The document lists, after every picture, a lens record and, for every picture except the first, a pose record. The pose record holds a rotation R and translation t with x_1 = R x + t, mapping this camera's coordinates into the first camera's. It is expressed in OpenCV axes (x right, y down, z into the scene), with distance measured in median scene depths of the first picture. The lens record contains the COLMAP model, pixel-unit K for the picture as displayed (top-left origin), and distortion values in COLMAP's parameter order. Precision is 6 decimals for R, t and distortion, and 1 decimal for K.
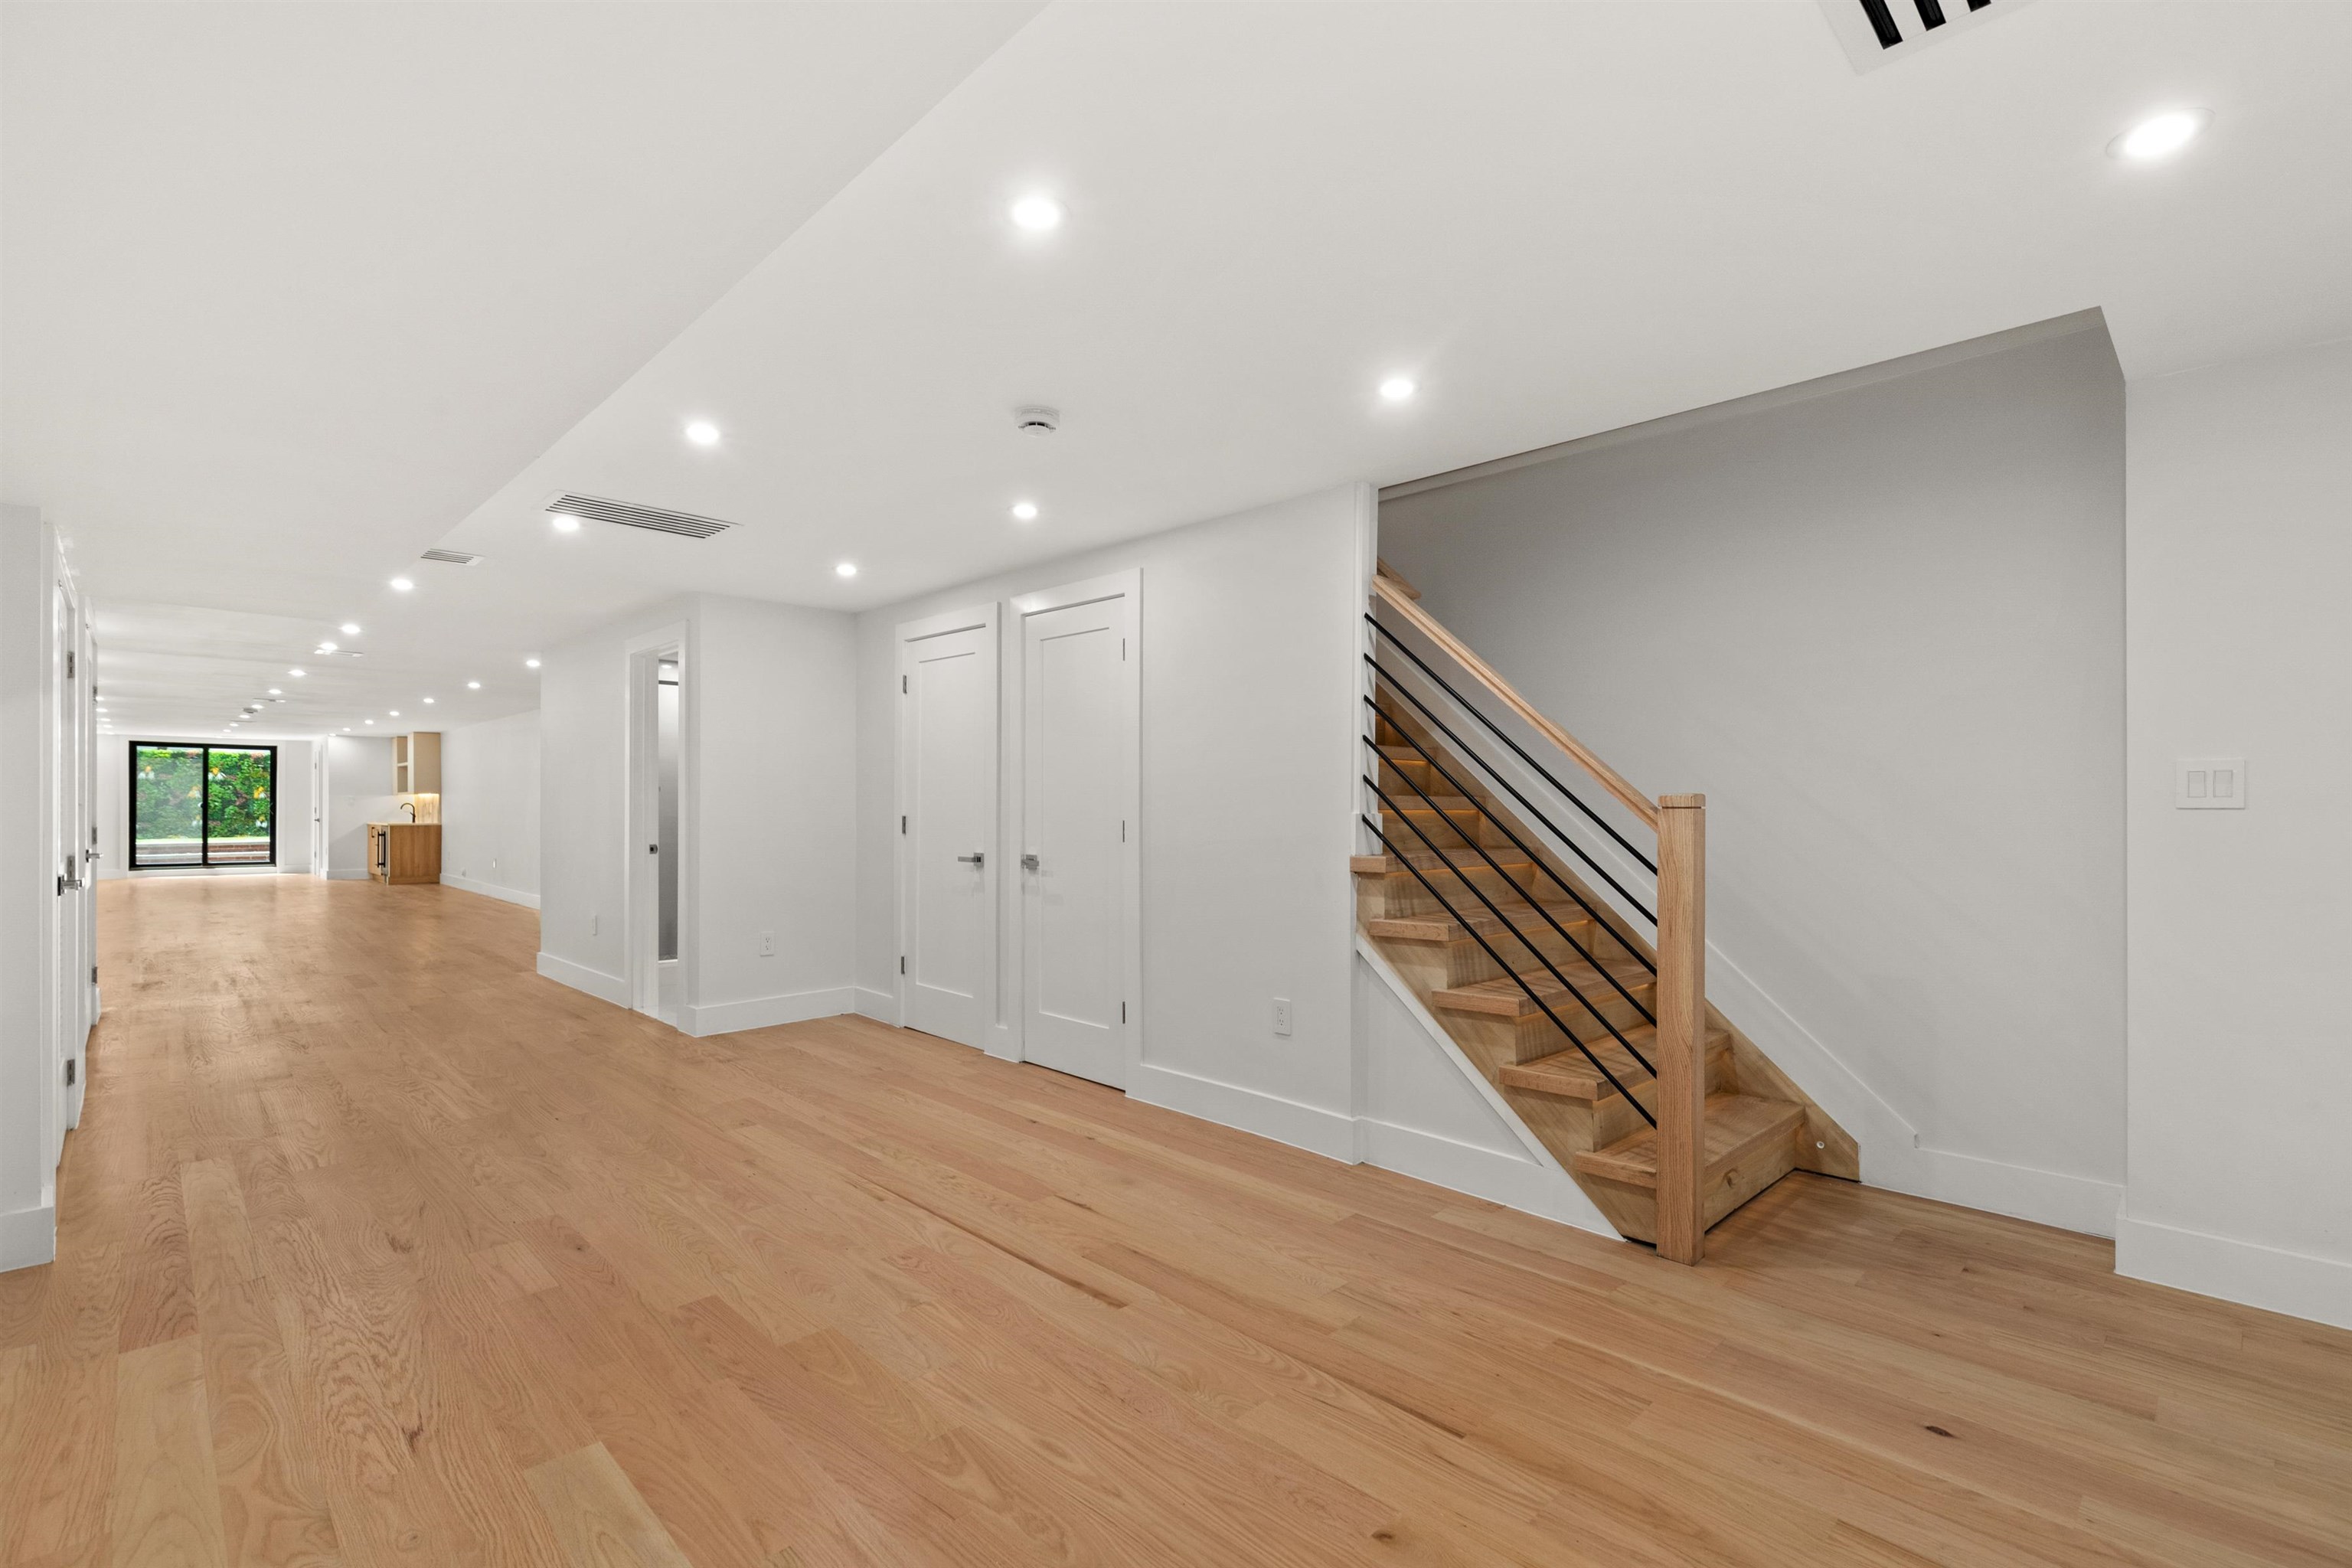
lens RADIAL K [[1069.9, 0, 1180.0], [0, 1069.9, 797.3], [0, 0, 1]] dist [0.000188, 0.000472]
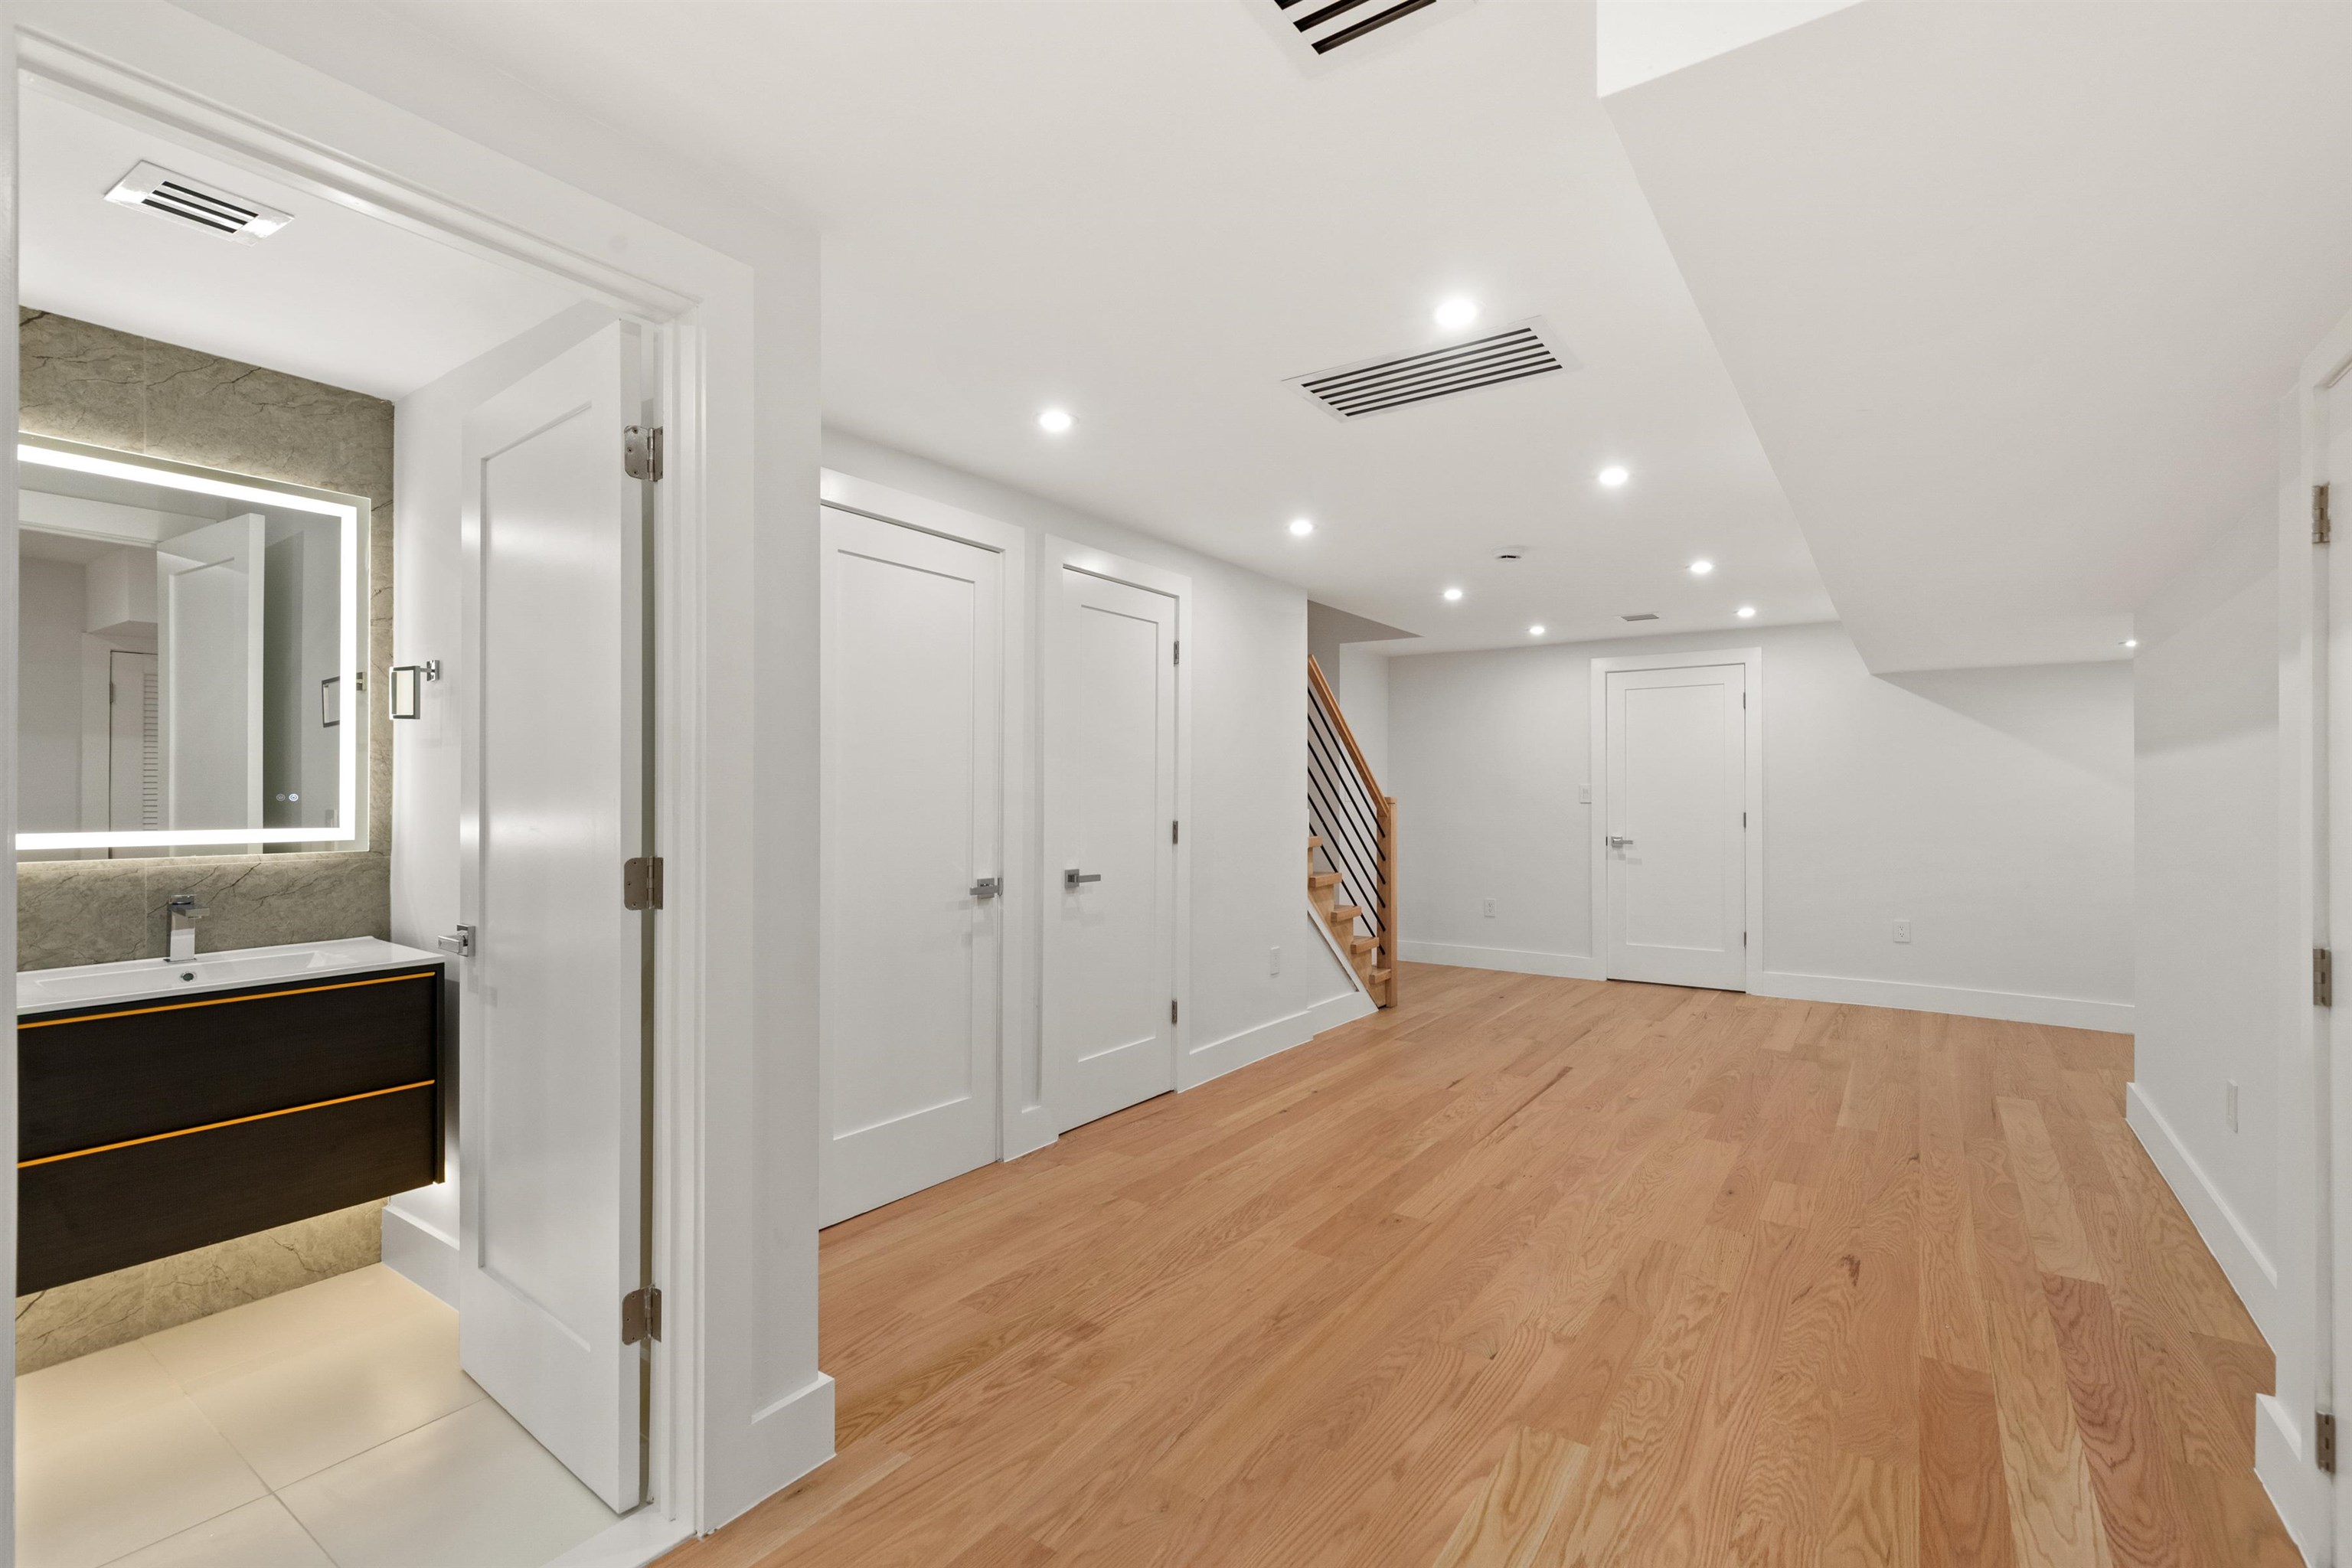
lens RADIAL K [[1069.9, 0, 1180.0], [0, 1069.9, 797.3], [0, 0, 1]] dist [0.000188, 0.000472]
pose [[-0.191404, -0.007944, 0.981479, -1.318616], [-0.009508, 0.999935, 0.006239, -0.009308], [-0.981465, -0.008137, -0.191468, 1.507636]]
